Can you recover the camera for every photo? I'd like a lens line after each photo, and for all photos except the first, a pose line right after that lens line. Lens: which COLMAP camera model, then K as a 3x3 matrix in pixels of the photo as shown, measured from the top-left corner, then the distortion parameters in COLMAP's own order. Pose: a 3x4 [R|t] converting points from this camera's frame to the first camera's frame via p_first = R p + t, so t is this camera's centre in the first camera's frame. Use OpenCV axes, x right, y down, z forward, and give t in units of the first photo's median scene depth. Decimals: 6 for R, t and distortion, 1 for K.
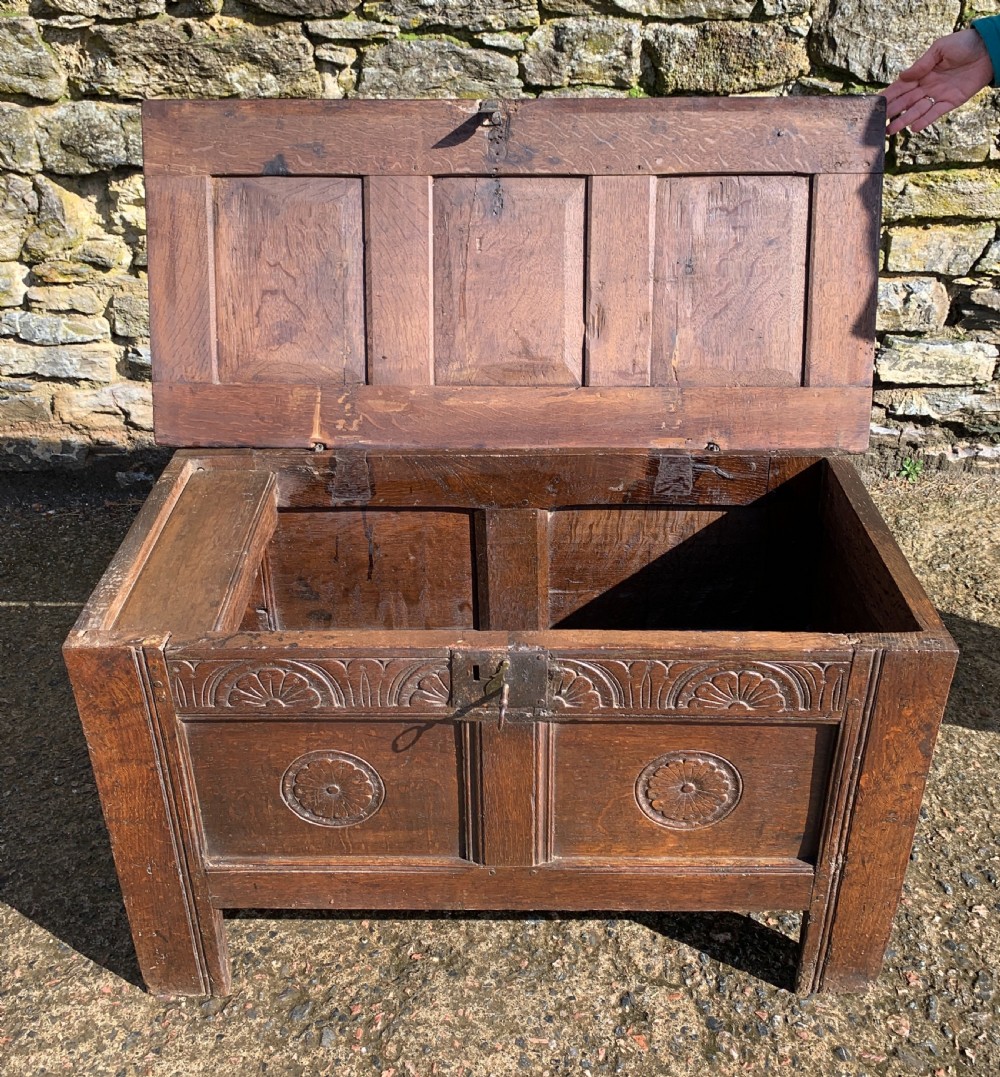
lens RADIAL K [[1110.4, 0, 504.3], [0, 1110.4, 497.9], [0, 0, 1]] dist [0.014387, 0.000000]
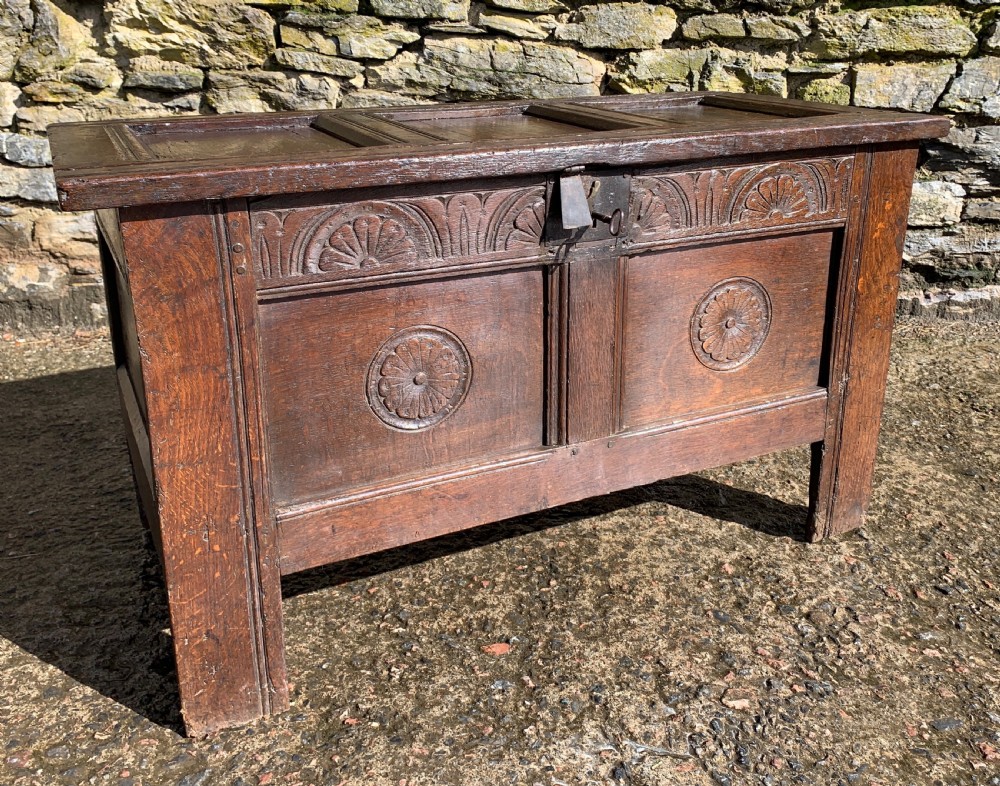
lens RADIAL K [[940.0, 0, 493.6], [0, 940.0, 319.4], [0, 0, 1]] dist [0.012658, 0.000000]
pose [[0.999847, 0.016634, 0.005390, 0.013450], [-0.015169, 0.978492, -0.205728, 0.273727], [-0.008696, 0.205615, 0.978594, 0.294758]]
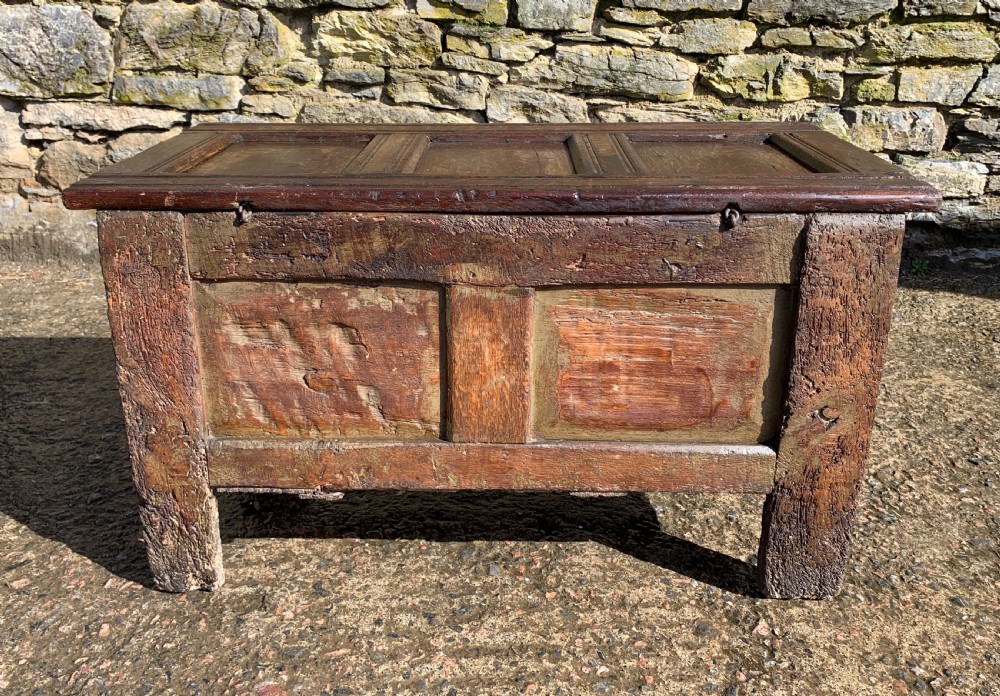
lens RADIAL K [[864.5, 0, 482.1], [0, 864.5, 266.1], [0, 0, 1]] dist [0.030138, -0.026479]
pose [[0.998281, 0.037092, -0.045386, -0.134846], [-0.046079, 0.975186, -0.216541, 0.353479], [0.036228, 0.218260, 0.975218, 0.058246]]
